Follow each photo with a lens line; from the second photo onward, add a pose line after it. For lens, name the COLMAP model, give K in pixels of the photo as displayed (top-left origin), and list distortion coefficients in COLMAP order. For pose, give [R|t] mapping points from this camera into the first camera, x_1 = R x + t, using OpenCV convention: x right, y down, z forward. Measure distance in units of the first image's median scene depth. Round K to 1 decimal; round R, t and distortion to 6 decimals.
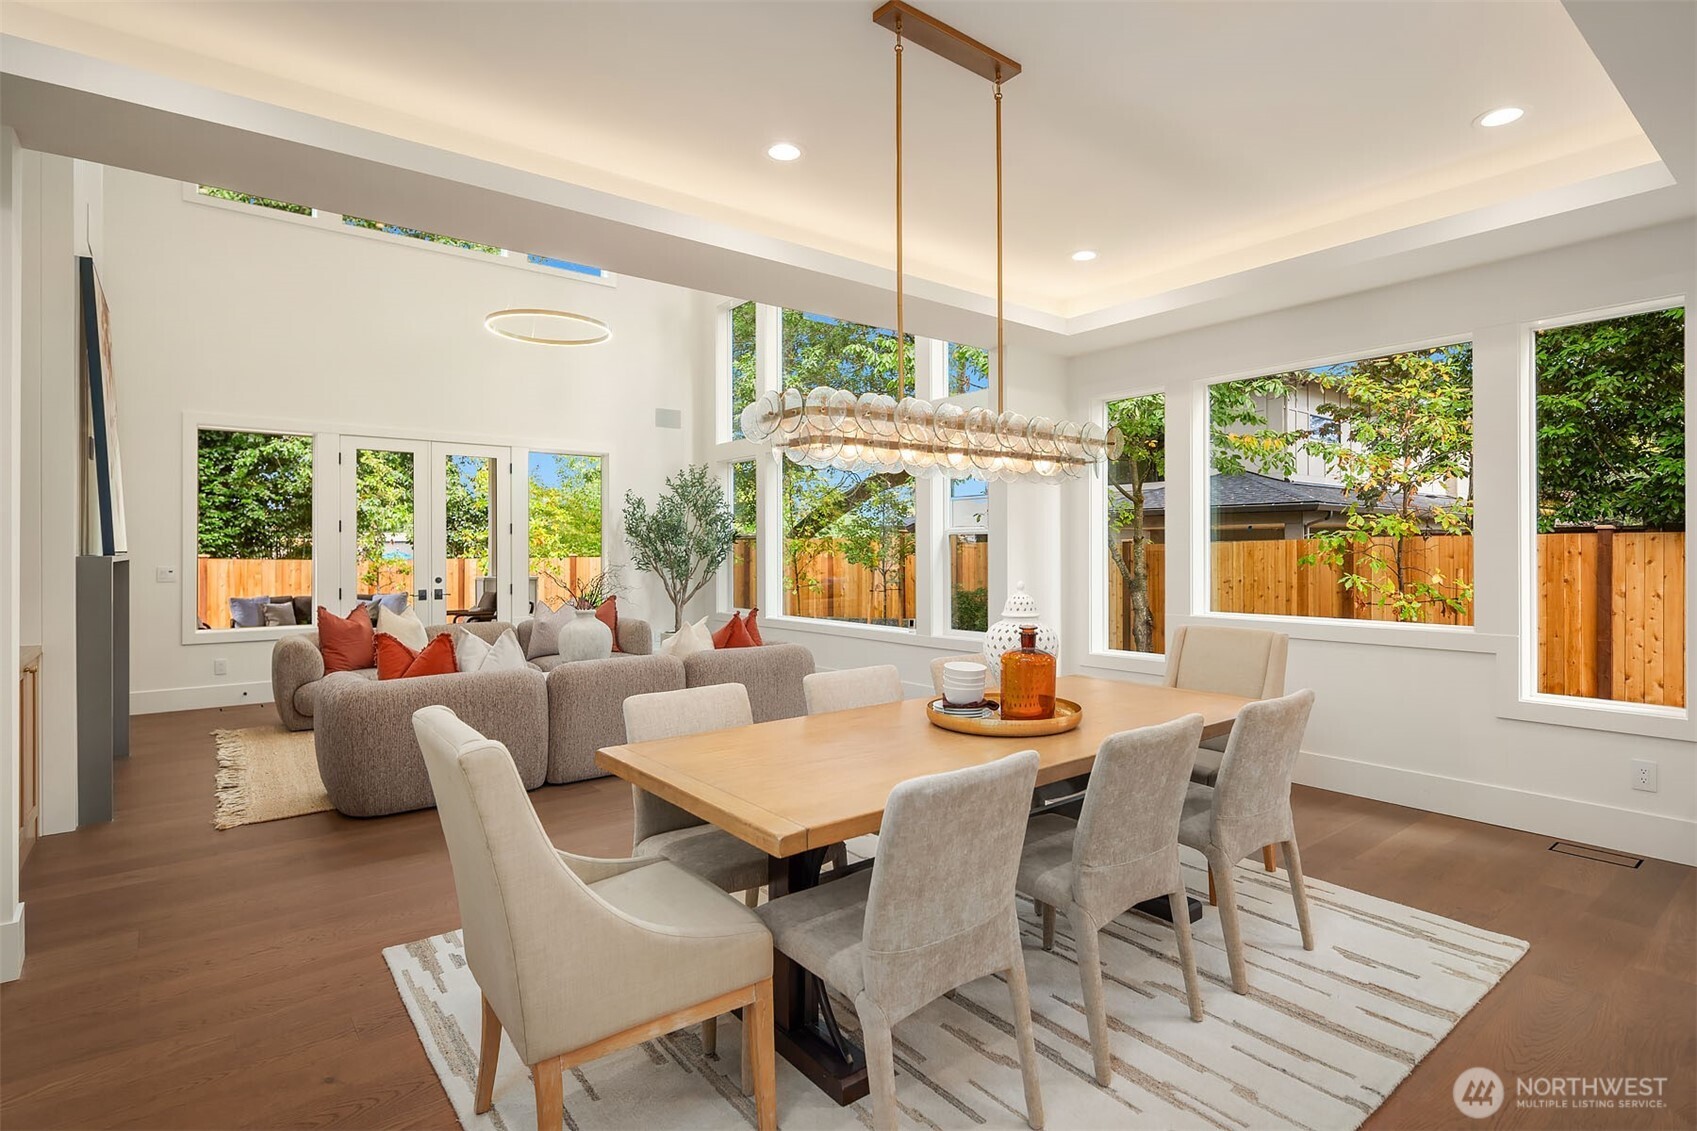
lens RADIAL K [[836.5, 0, 847.4], [0, 836.5, 537.8], [0, 0, 1]] dist [0.020177, 0.000594]
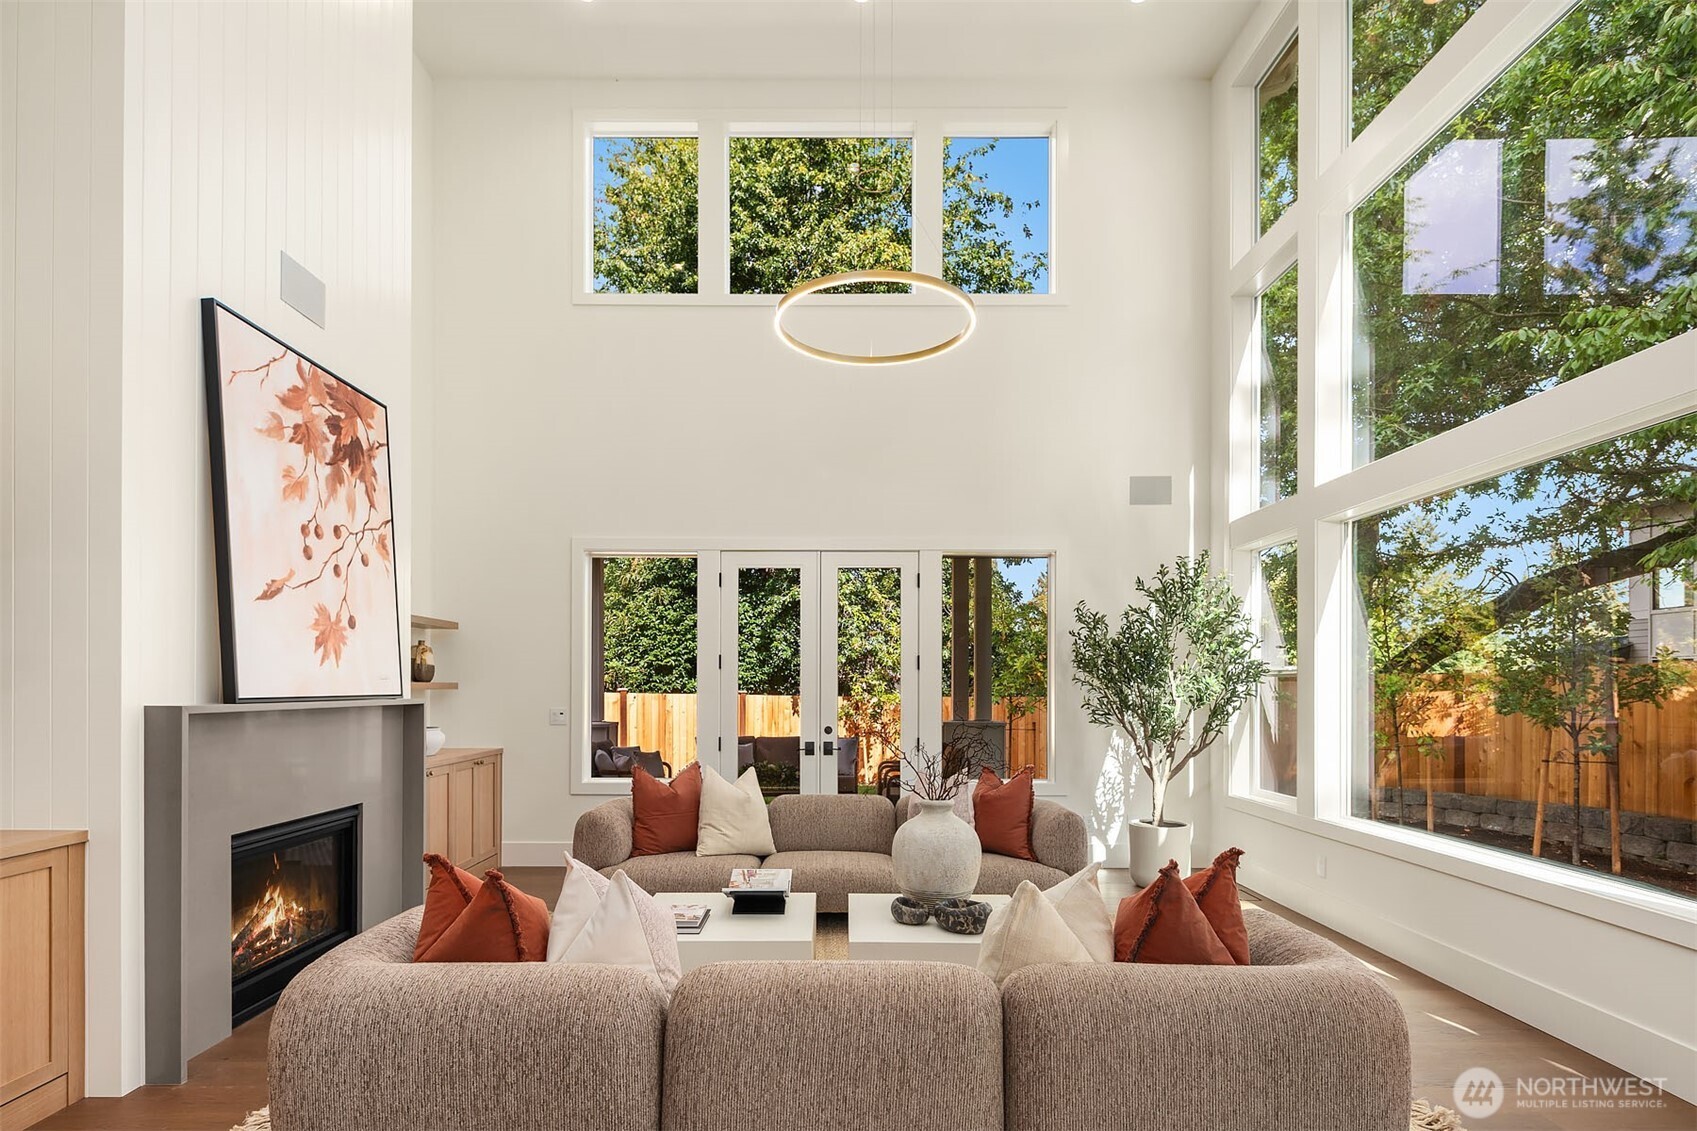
lens RADIAL K [[835.4, 0, 828.9], [0, 835.4, 686.8], [0, 0, 1]] dist [-0.002646, -0.000979]
pose [[0.786134, 0.004464, -0.618040, -0.009044], [0.005407, 0.999886, 0.014100, -0.000366], [0.618032, -0.014427, 0.786020, 0.339356]]
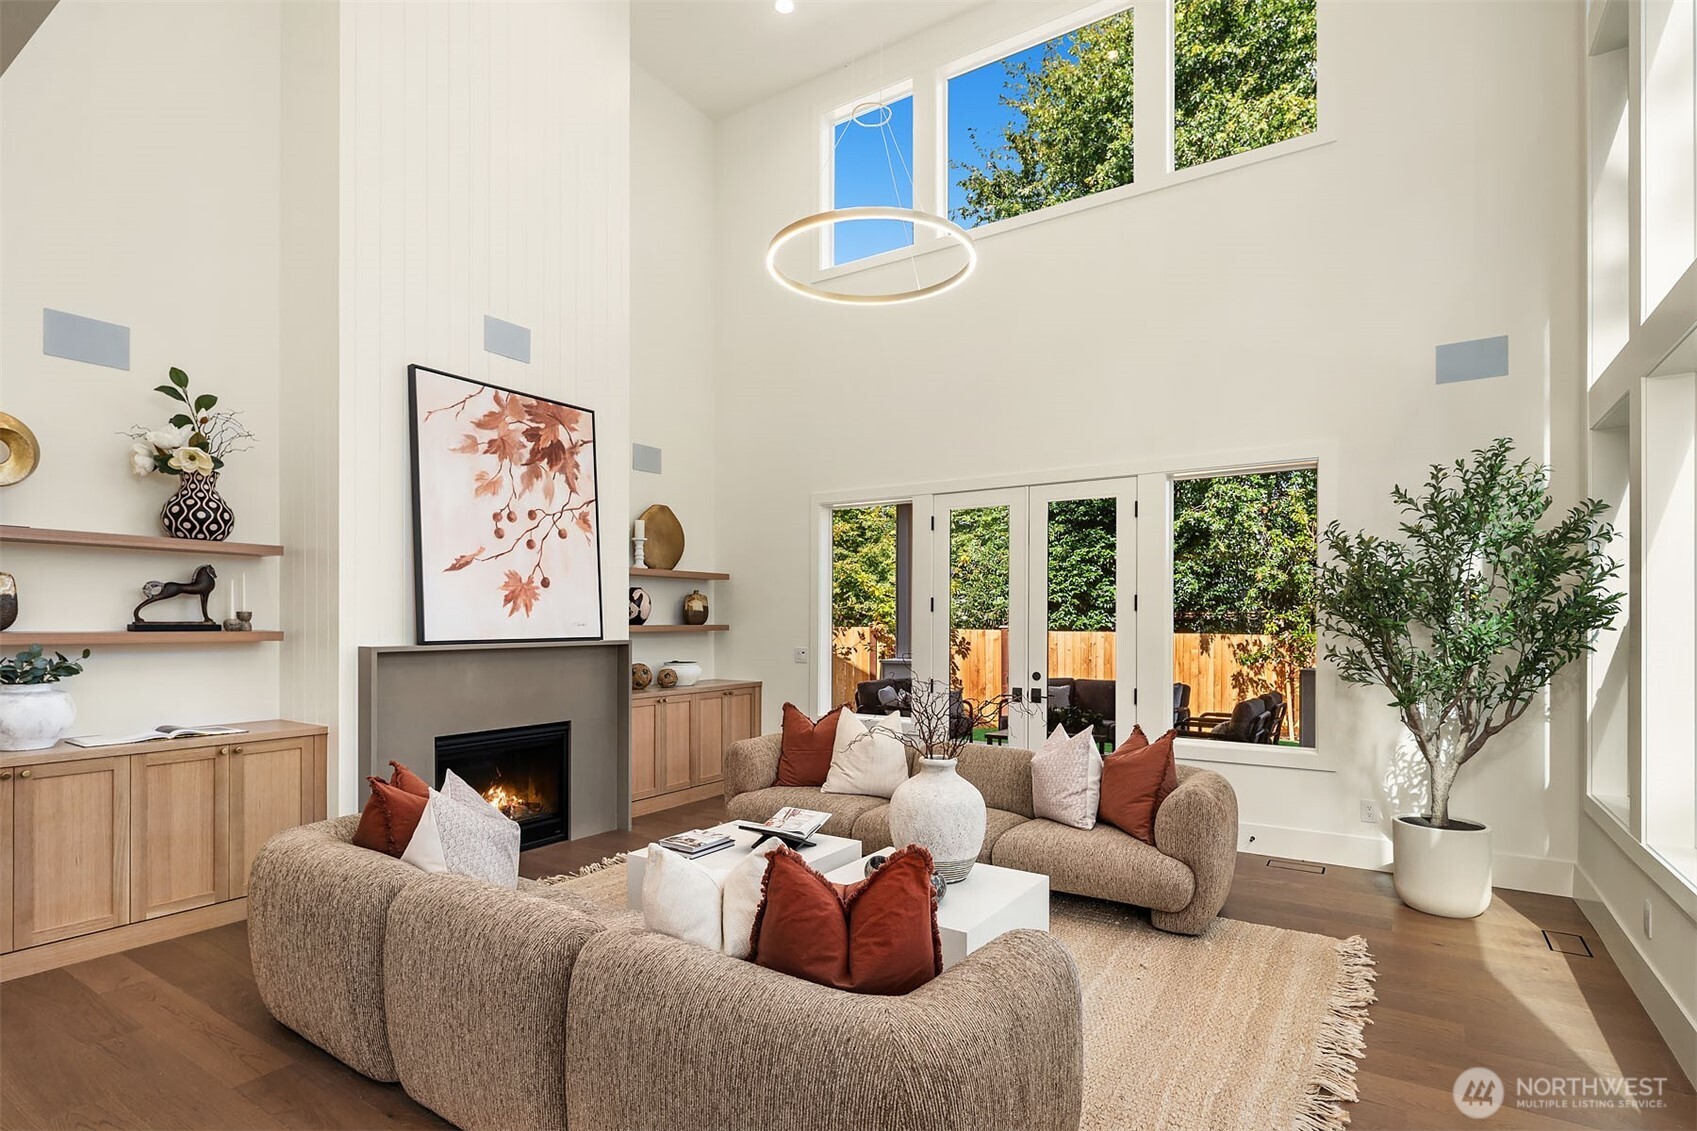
lens RADIAL K [[827.4, 0, 839.3], [0, 827.4, 619.2], [0, 0, 1]] dist [0.001814, 0.000071]
pose [[0.312676, 0.002597, -0.949856, 0.118193], [0.012985, 0.999891, 0.007008, -0.005116], [0.949771, -0.014525, 0.312608, 0.527913]]
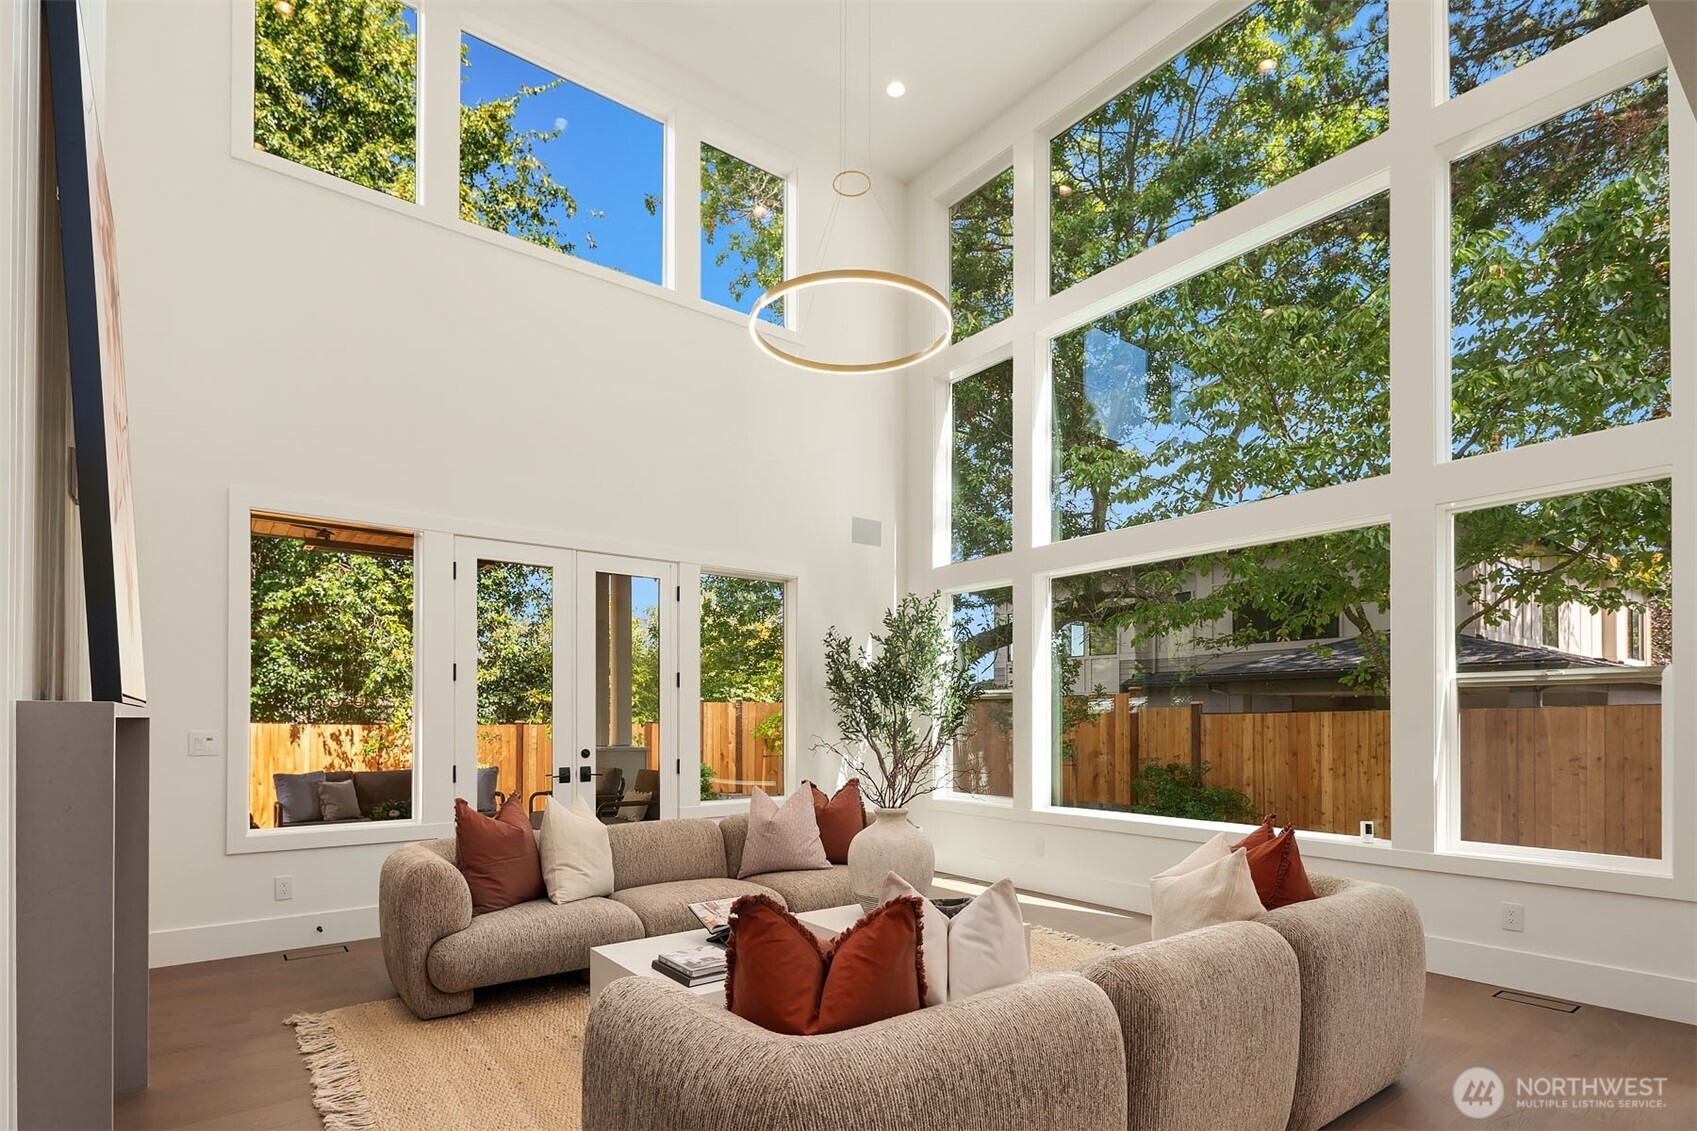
lens RADIAL K [[836.9, 0, 846.2], [0, 836.9, 718.3], [0, 0, 1]] dist [-0.001224, -0.000920]
pose [[0.999986, 0.005175, 0.000957, -0.235893], [-0.005187, 0.999904, 0.012871, 0.010304], [-0.000890, -0.012876, 0.999917, 0.274656]]
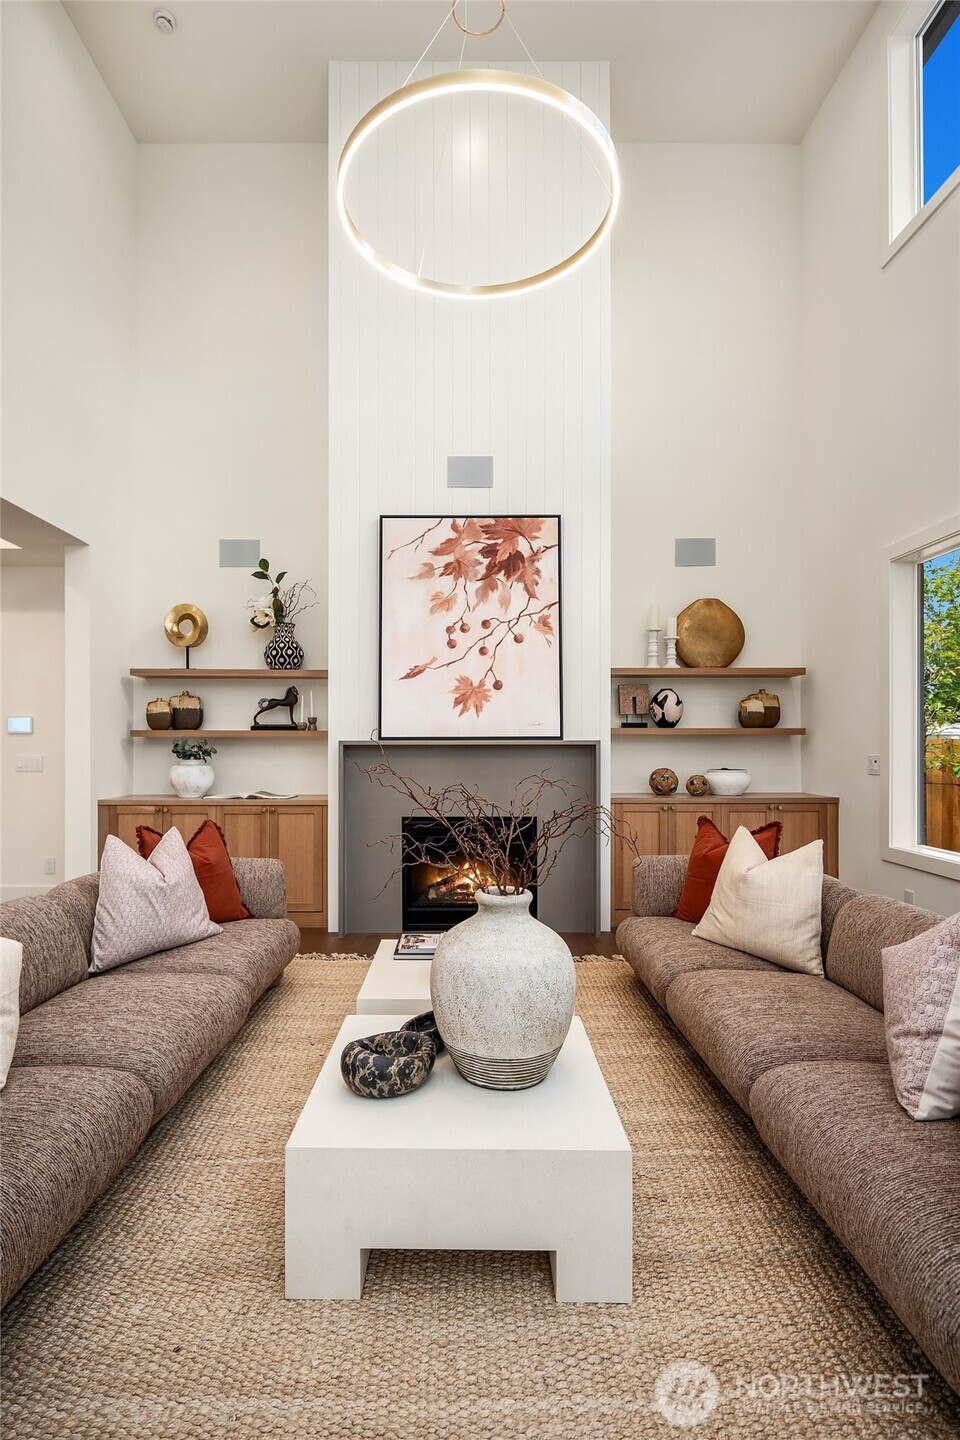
lens RADIAL K [[710.5, 0, 473.0], [0, 710.5, 742.4], [0, 0, 1]] dist [-0.000815, -0.000265]
pose [[-0.610960, -0.001449, -0.791660, -0.044100], [0.014153, 0.999819, -0.012753, 0.018155], [0.791535, -0.018996, -0.610829, 0.799907]]
